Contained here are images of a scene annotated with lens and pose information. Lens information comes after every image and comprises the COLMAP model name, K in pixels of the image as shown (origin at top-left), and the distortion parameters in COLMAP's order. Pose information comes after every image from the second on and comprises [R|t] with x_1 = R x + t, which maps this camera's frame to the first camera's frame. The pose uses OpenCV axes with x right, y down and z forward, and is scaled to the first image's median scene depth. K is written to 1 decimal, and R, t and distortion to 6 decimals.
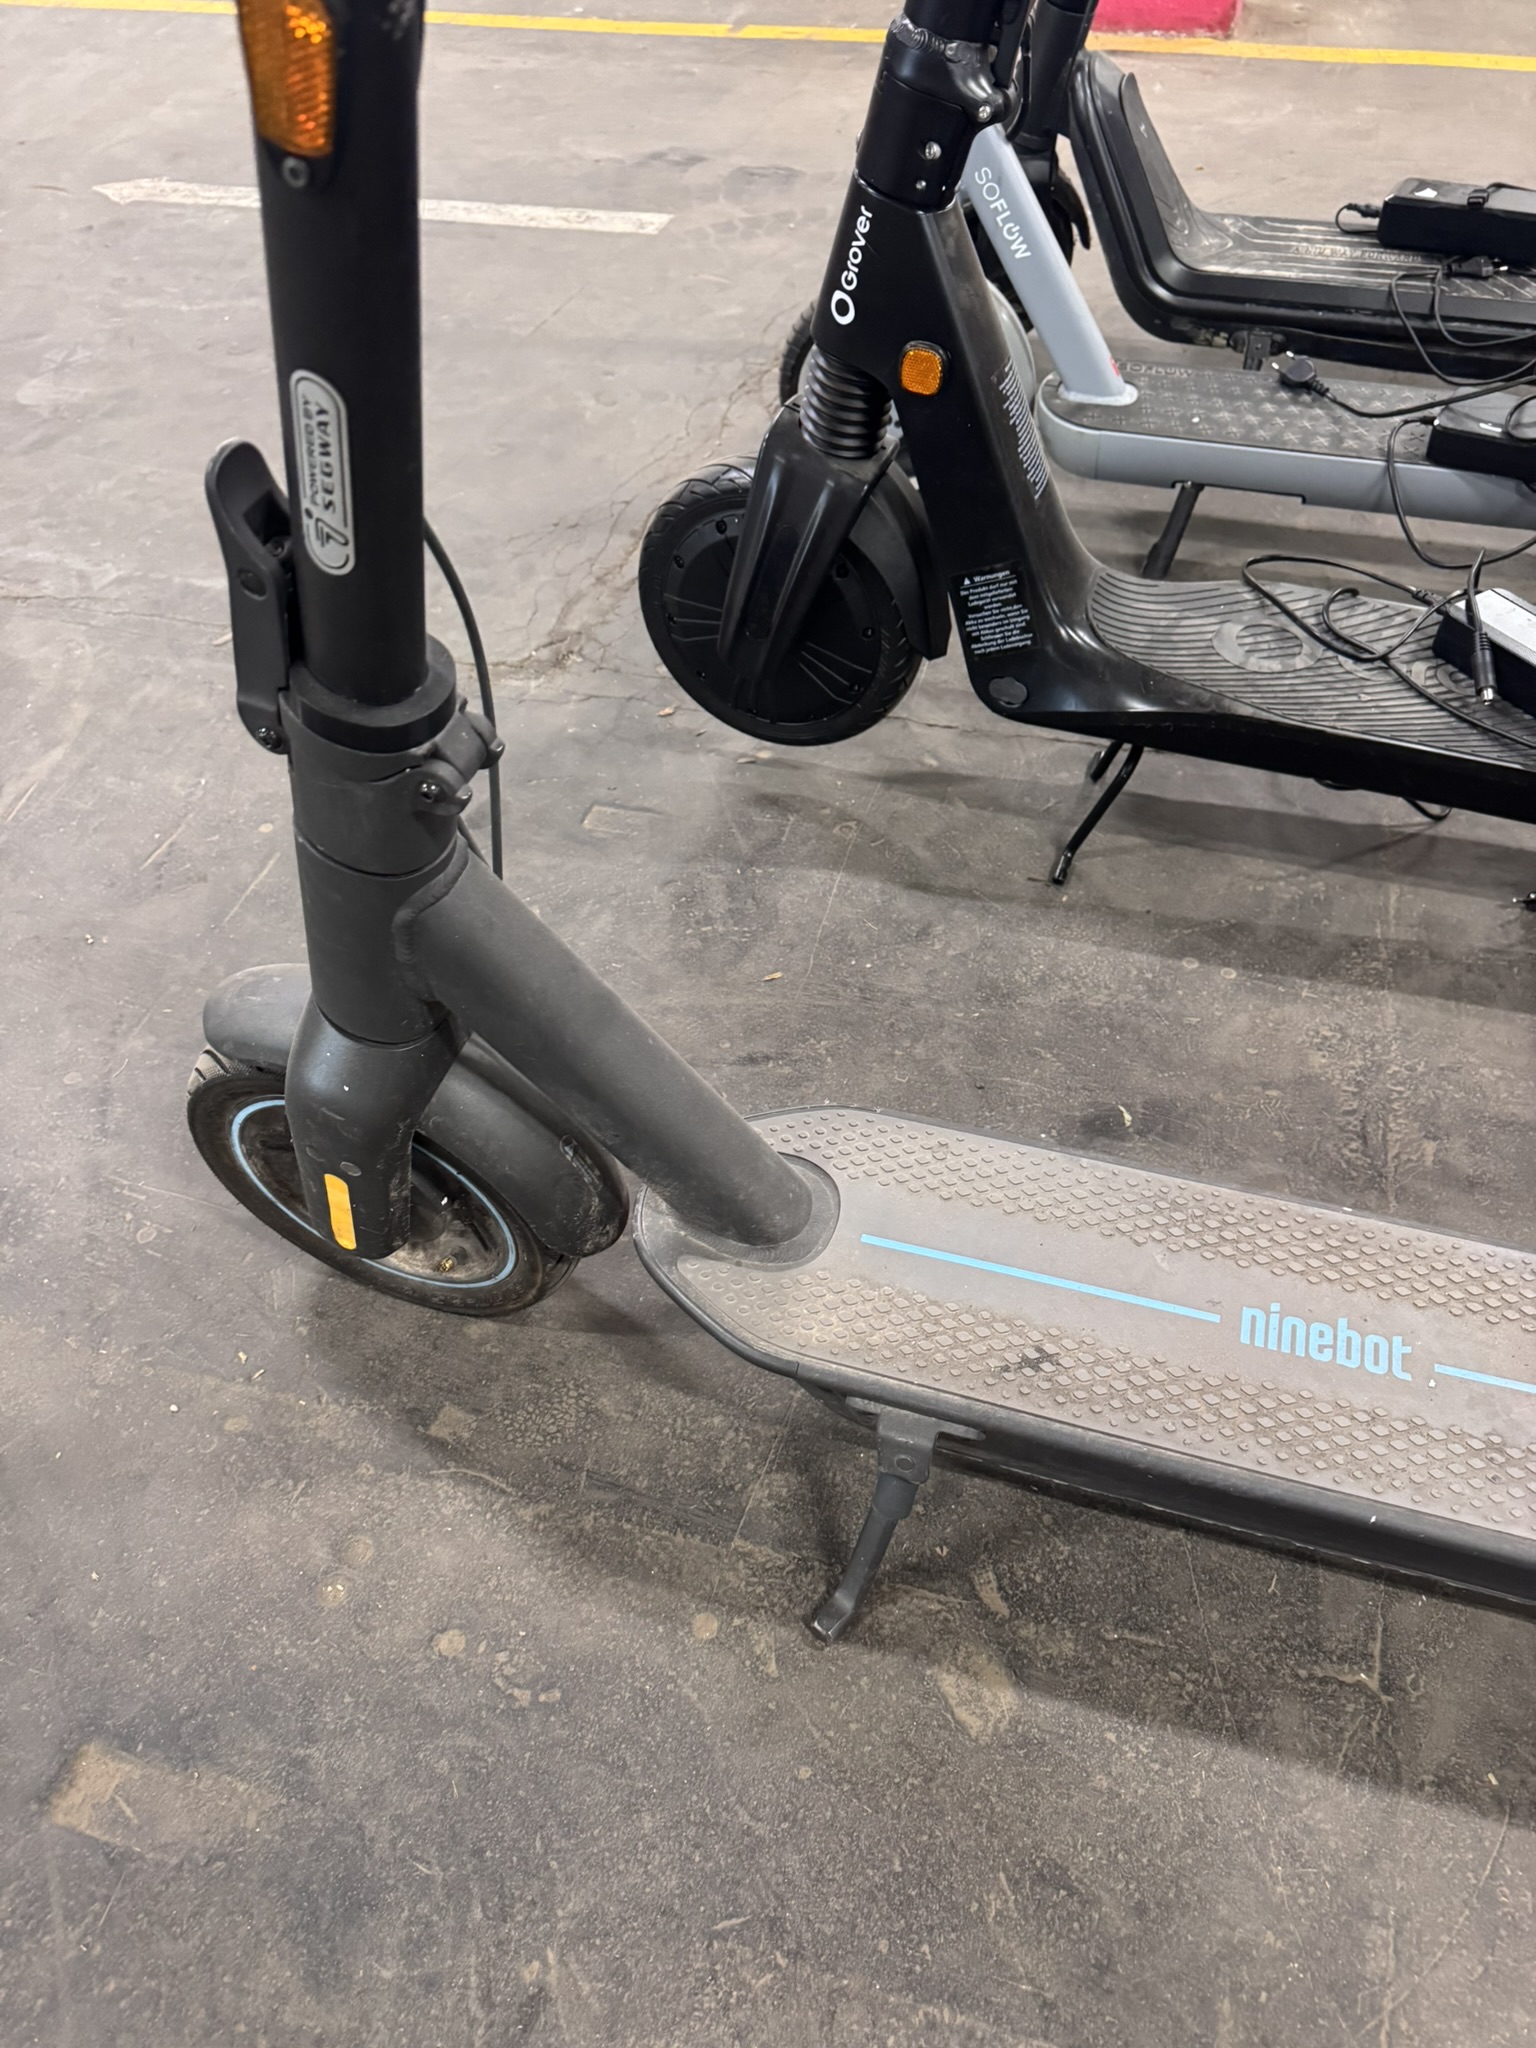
lens RADIAL K [[1457.6, 0, 774.2], [0, 1457.6, 1038.1], [0, 0, 1]] dist [0.022493, -0.028218]
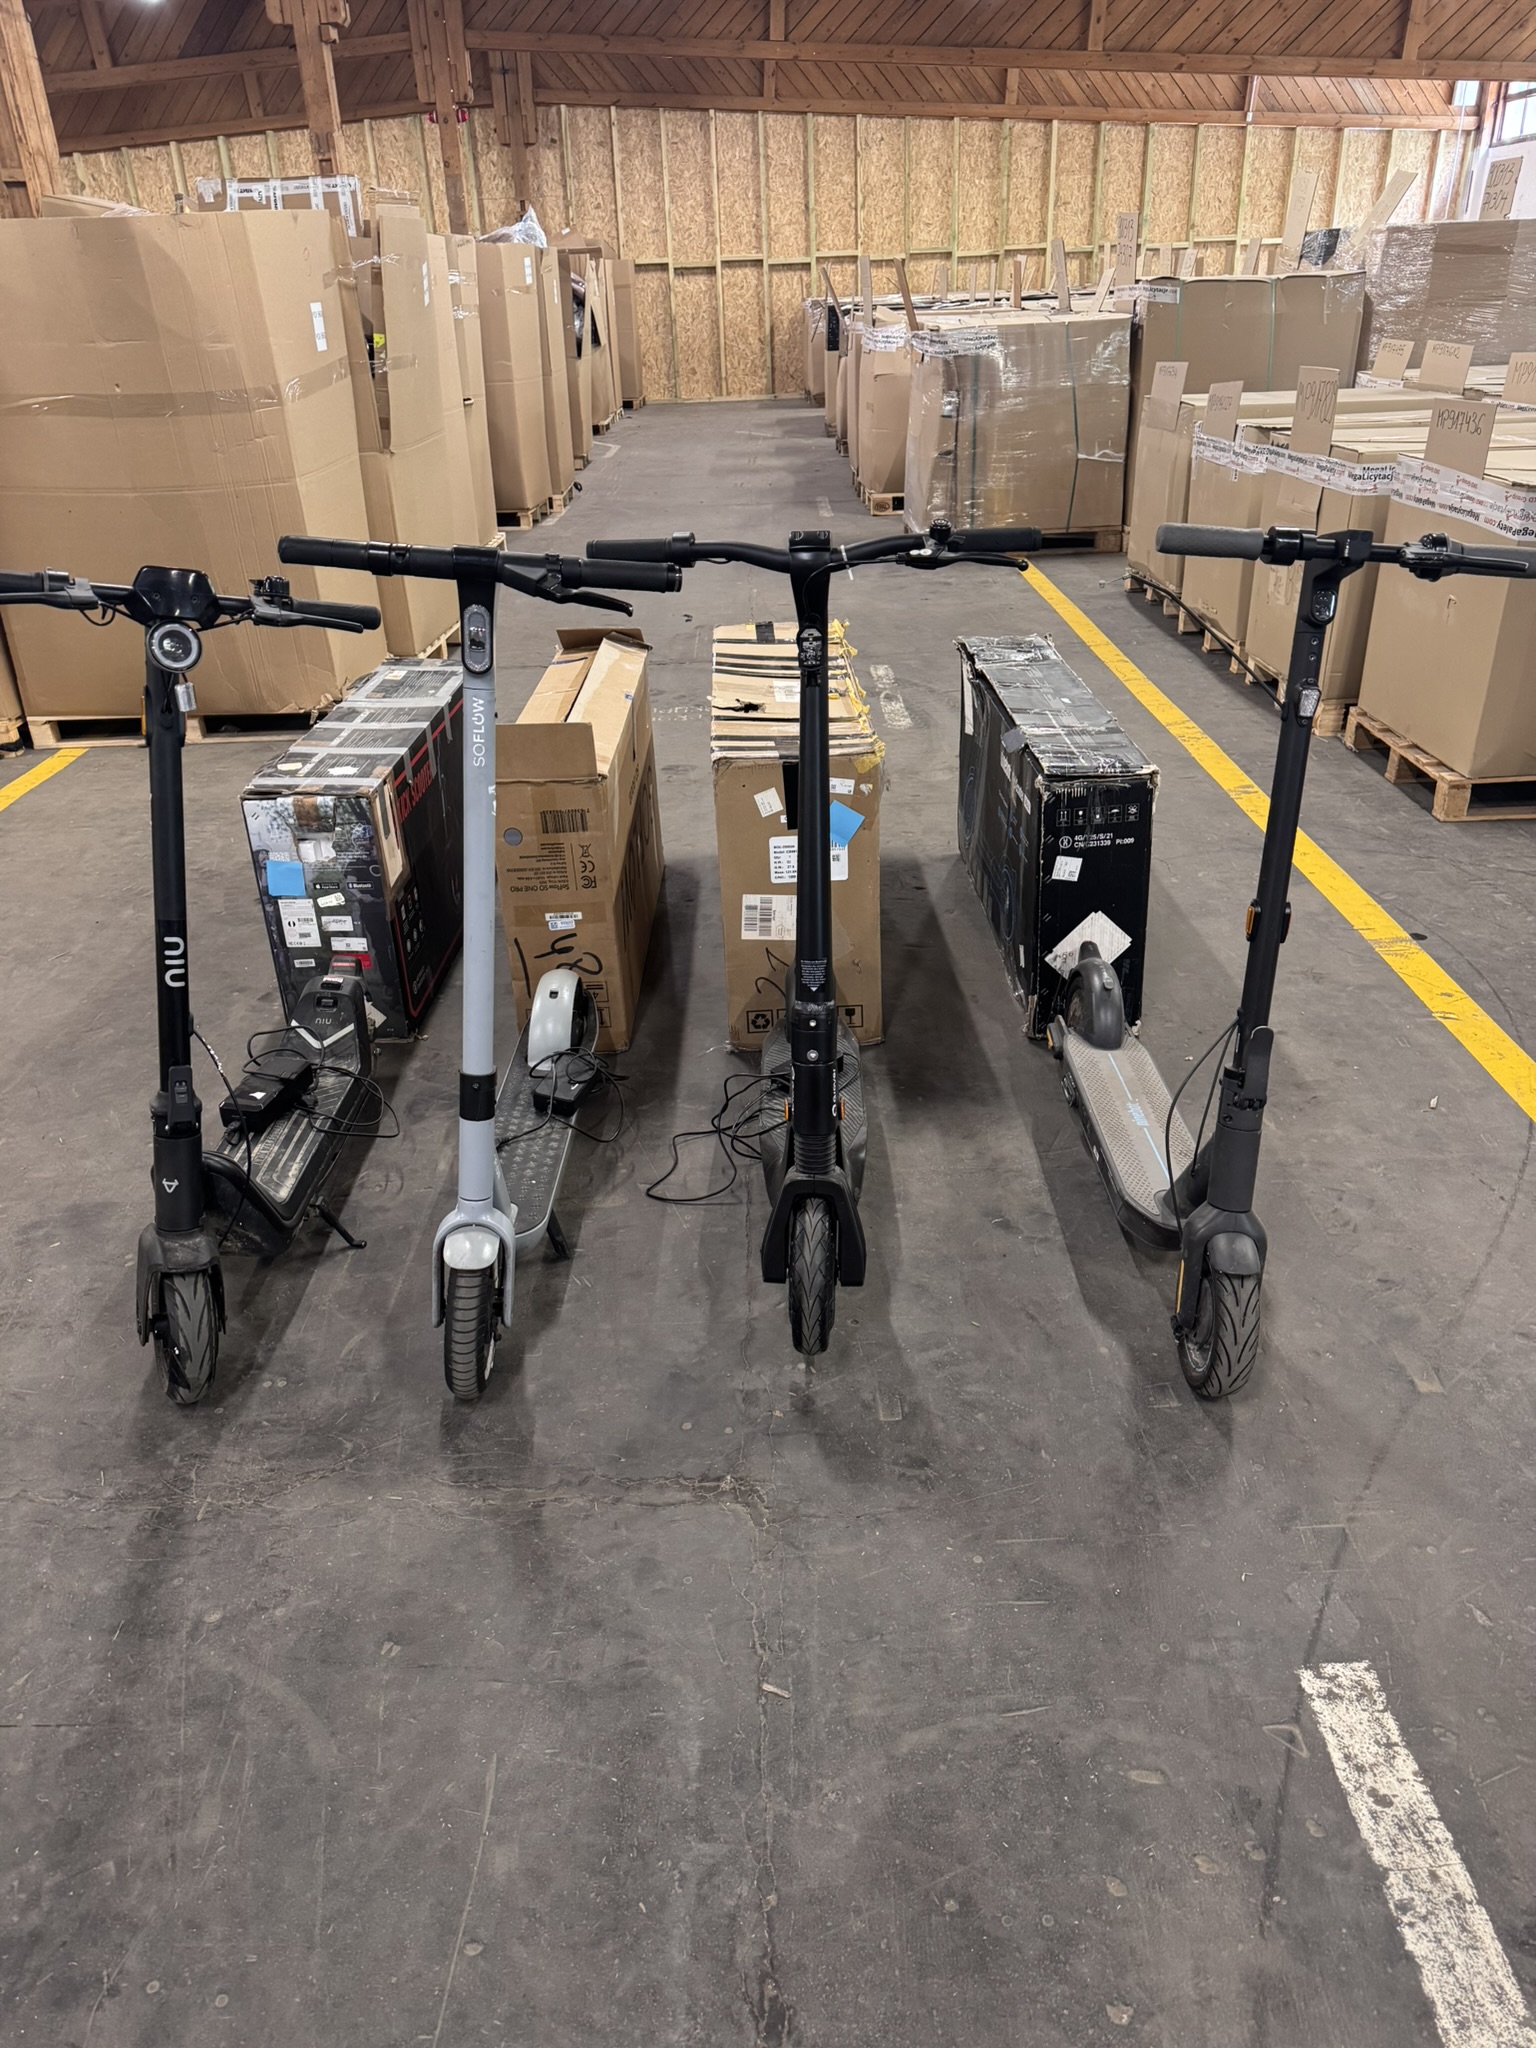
lens RADIAL K [[1457.6, 0, 759.8], [0, 1457.6, 1022.4], [0, 0, 1]] dist [0.022493, -0.028218]
pose [[-0.279557, -0.406382, 0.869886, -1.406894], [0.715524, 0.515947, 0.470983, -1.331956], [-0.640214, 0.754091, 0.146539, 0.516737]]
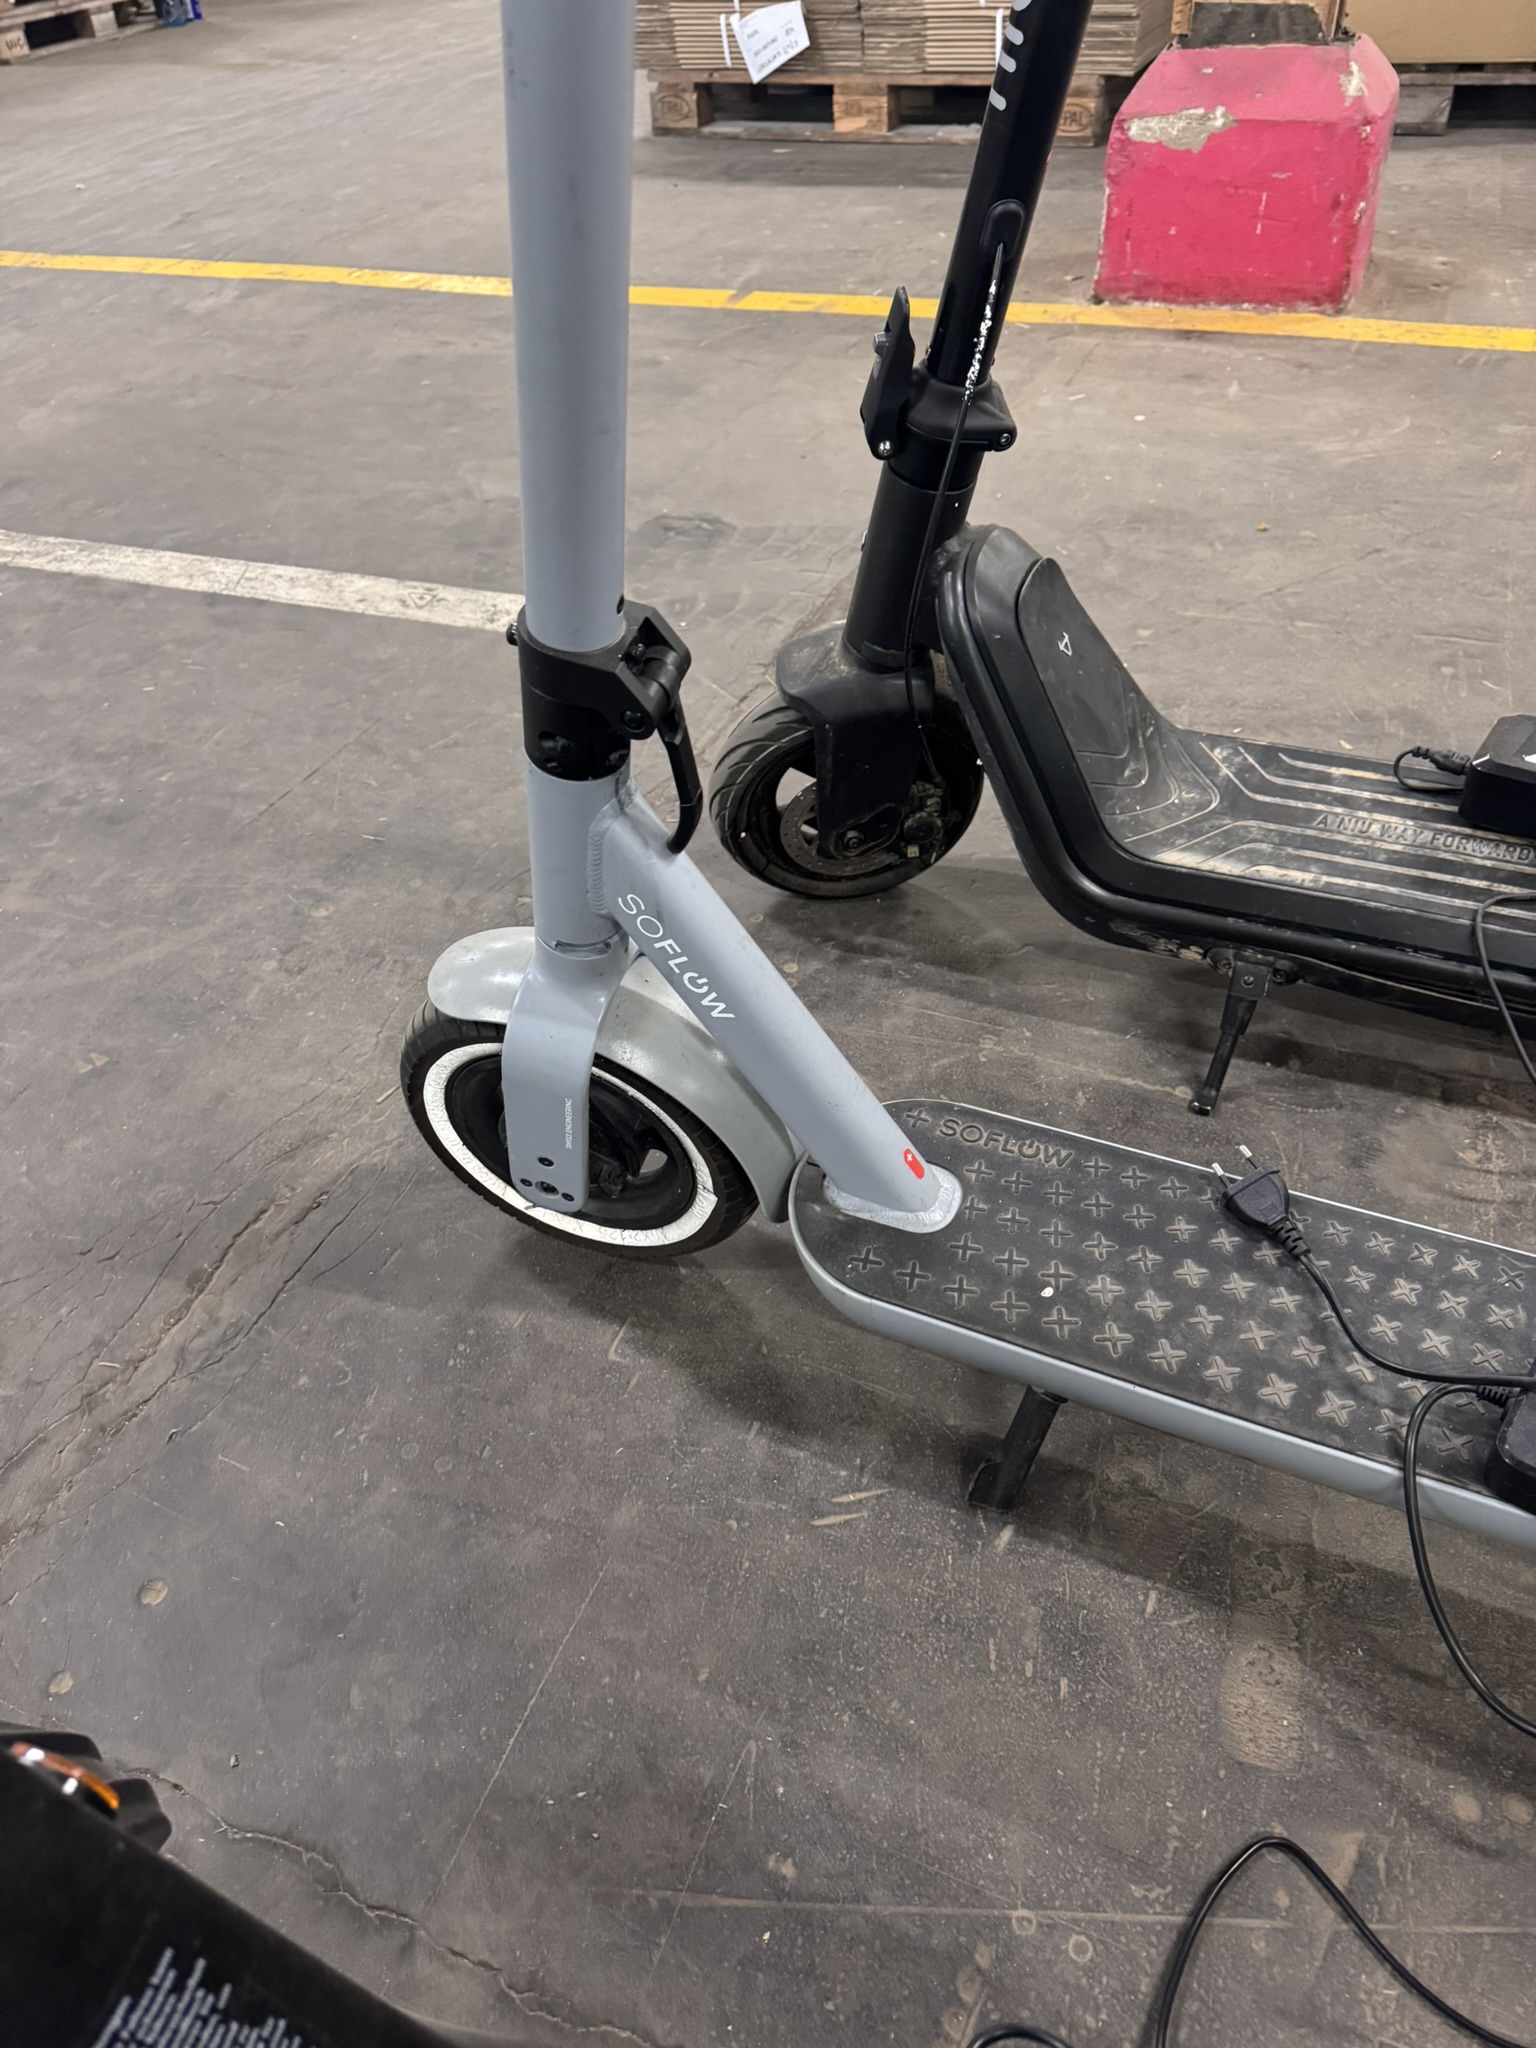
lens RADIAL K [[1457.6, 0, 754.4], [0, 1457.6, 1033.8], [0, 0, 1]] dist [0.022493, -0.028218]
pose [[0.991219, 0.052799, -0.121235, 0.282603], [-0.061131, 0.995941, -0.066067, -0.560297], [0.117254, 0.072898, 0.990423, 0.524543]]
